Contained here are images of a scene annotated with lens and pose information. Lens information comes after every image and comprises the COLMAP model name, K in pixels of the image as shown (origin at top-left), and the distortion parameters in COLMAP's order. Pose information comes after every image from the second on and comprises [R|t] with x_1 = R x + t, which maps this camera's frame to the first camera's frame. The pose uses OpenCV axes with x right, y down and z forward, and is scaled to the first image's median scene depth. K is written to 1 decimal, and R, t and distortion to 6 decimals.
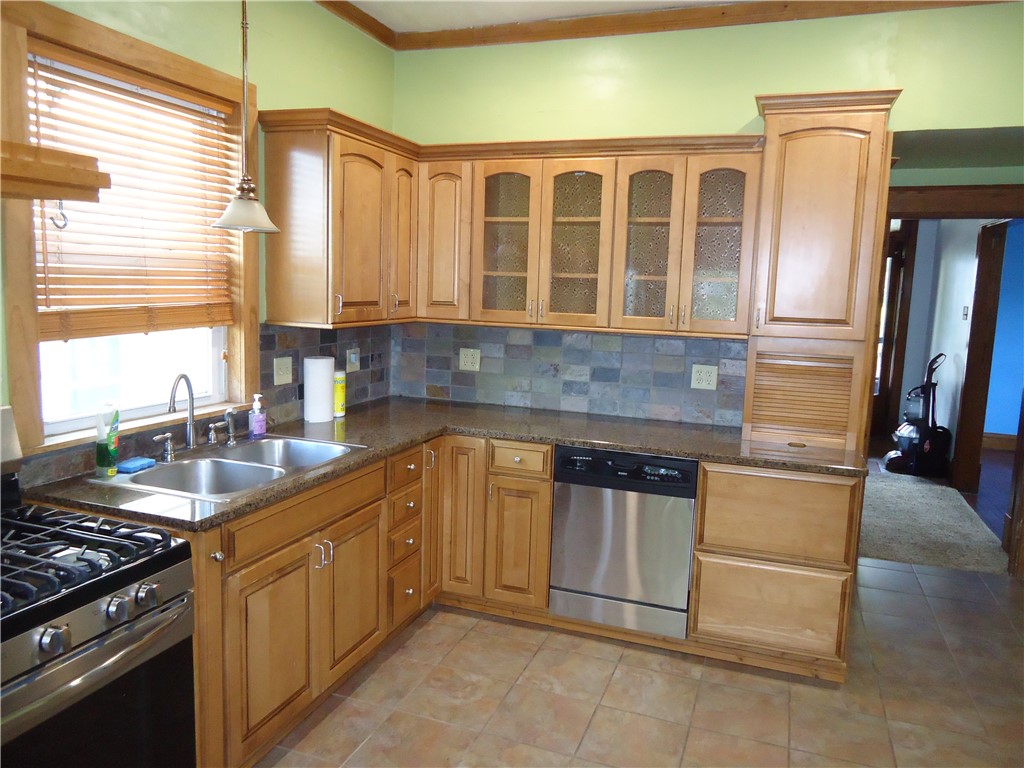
lens RADIAL K [[750.3, 0, 512.0], [0, 750.3, 384.0], [0, 0, 1]] dist [-0.003320, 0.000347]
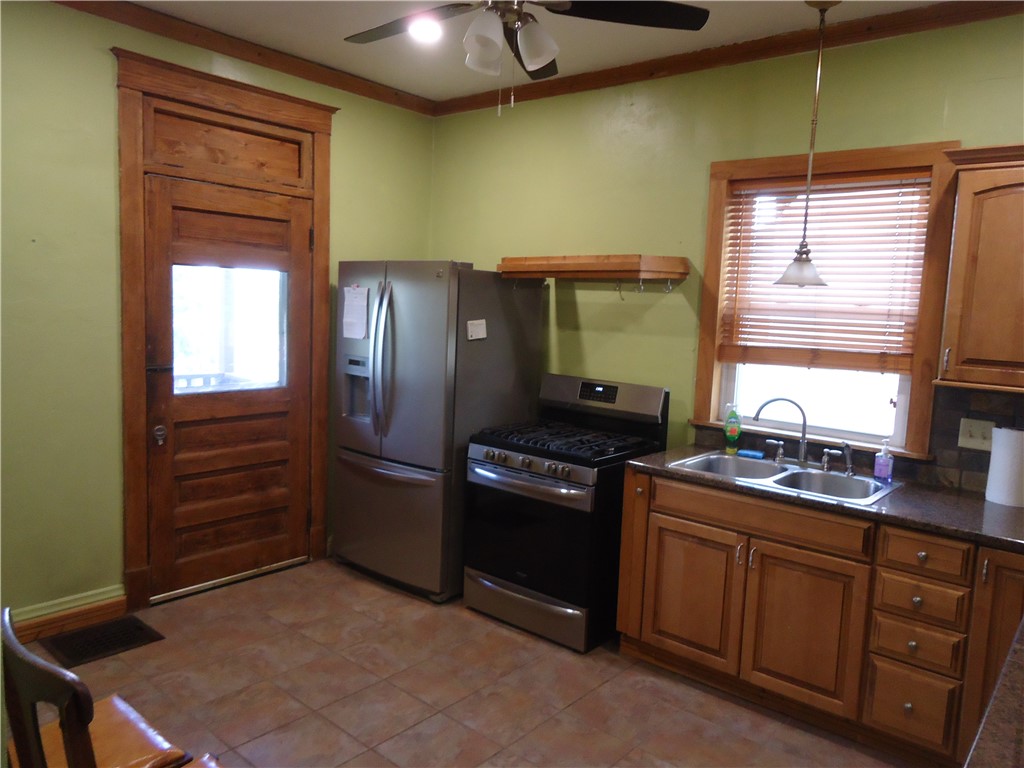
lens RADIAL K [[750.3, 0, 512.0], [0, 750.3, 384.0], [0, 0, 1]] dist [-0.003320, 0.000347]
pose [[-0.357225, 0.047150, -0.932828, 0.939077], [-0.184346, 0.975520, 0.119903, -0.104281], [0.915646, 0.214796, -0.339788, 0.989808]]
